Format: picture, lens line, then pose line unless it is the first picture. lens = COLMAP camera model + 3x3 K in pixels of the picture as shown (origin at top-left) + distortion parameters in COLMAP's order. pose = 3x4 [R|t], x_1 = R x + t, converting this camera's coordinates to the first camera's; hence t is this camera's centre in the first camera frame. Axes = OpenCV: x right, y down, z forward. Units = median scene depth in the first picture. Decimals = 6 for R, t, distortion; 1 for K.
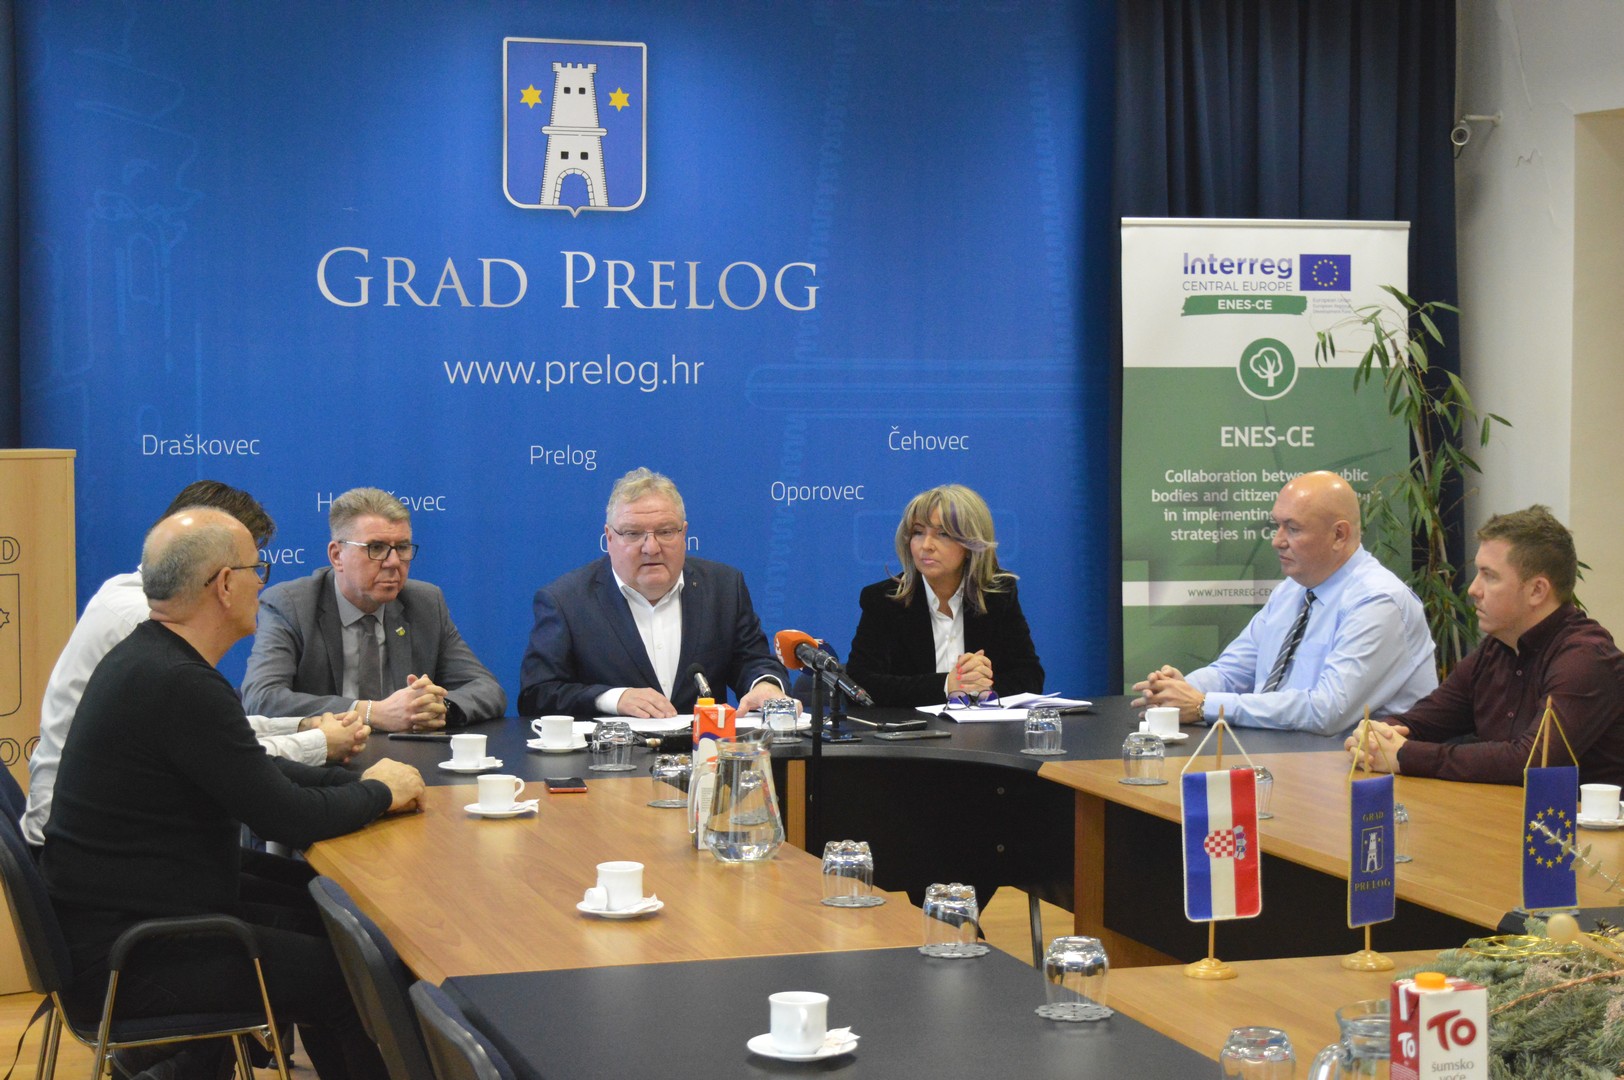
lens RADIAL K [[3093.0, 0, 812.0], [0, 3093.0, 540.0], [0, 0, 1]] dist [0.014313, -0.123197]
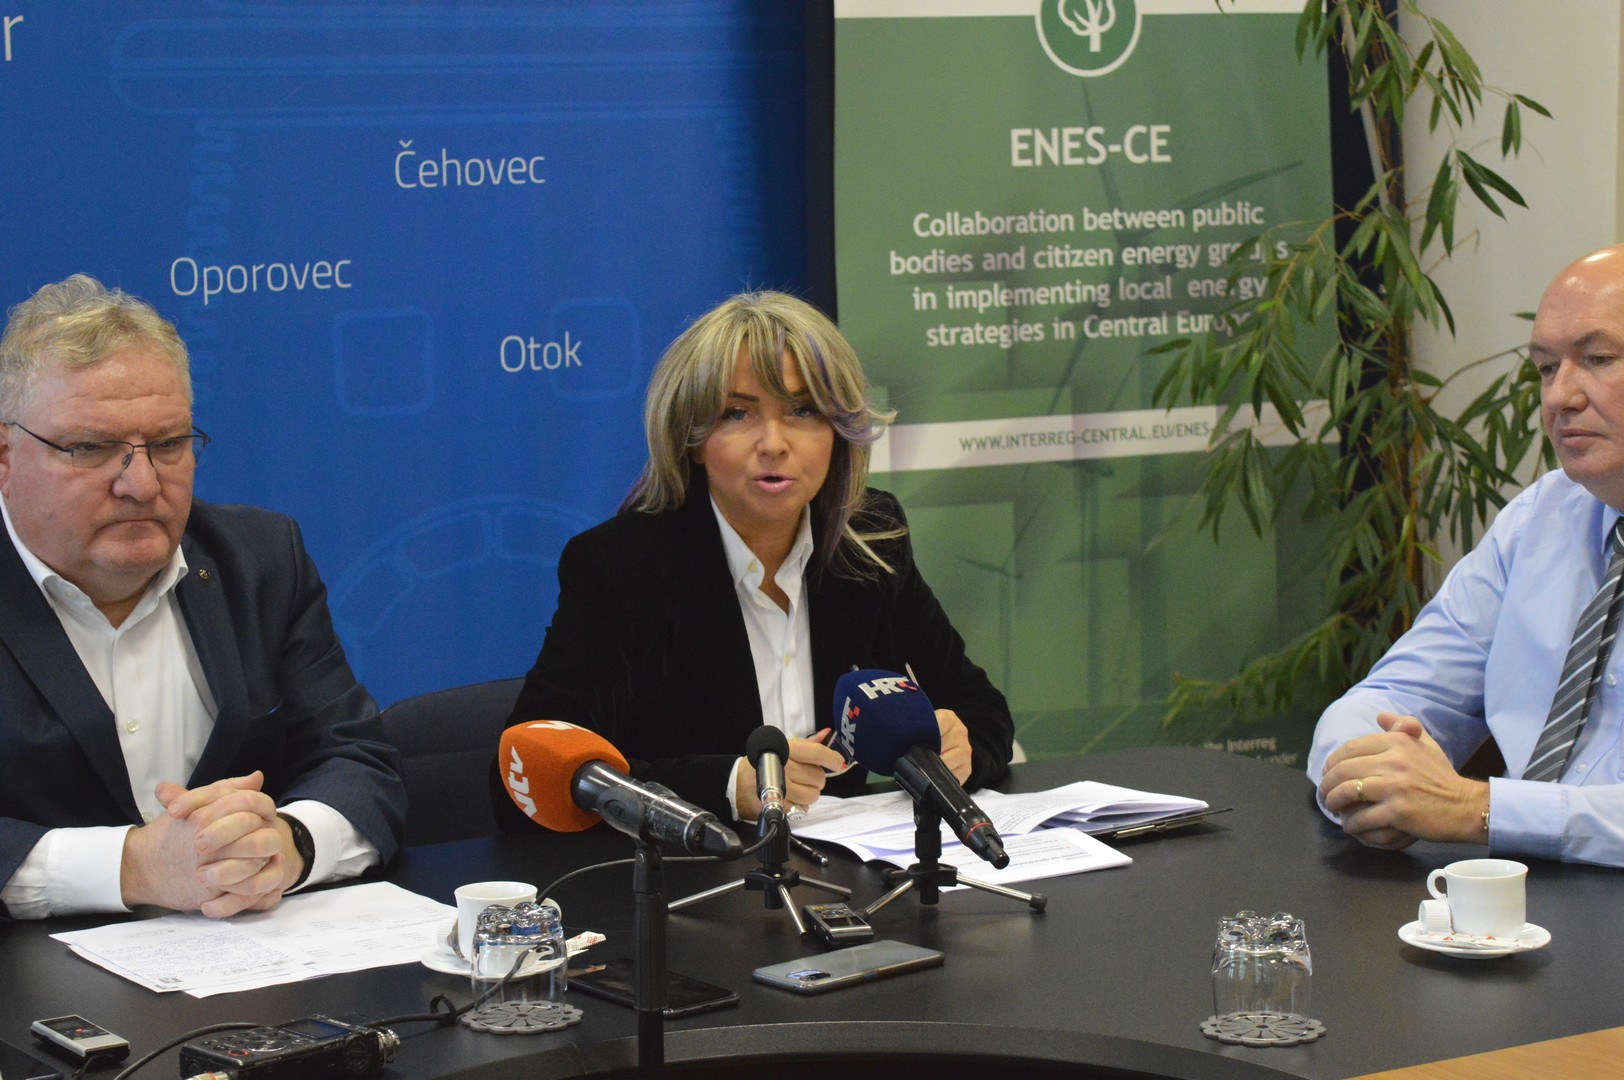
lens RADIAL K [[3769.7, 0, 786.6], [0, 3769.7, 538.5], [0, 0, 1]] dist [0.079865, 0.528692]
pose [[0.968646, -0.046144, 0.244121, -0.066750], [0.025797, 0.995970, 0.085899, -0.023273], [-0.247101, -0.076908, 0.965933, 0.377813]]
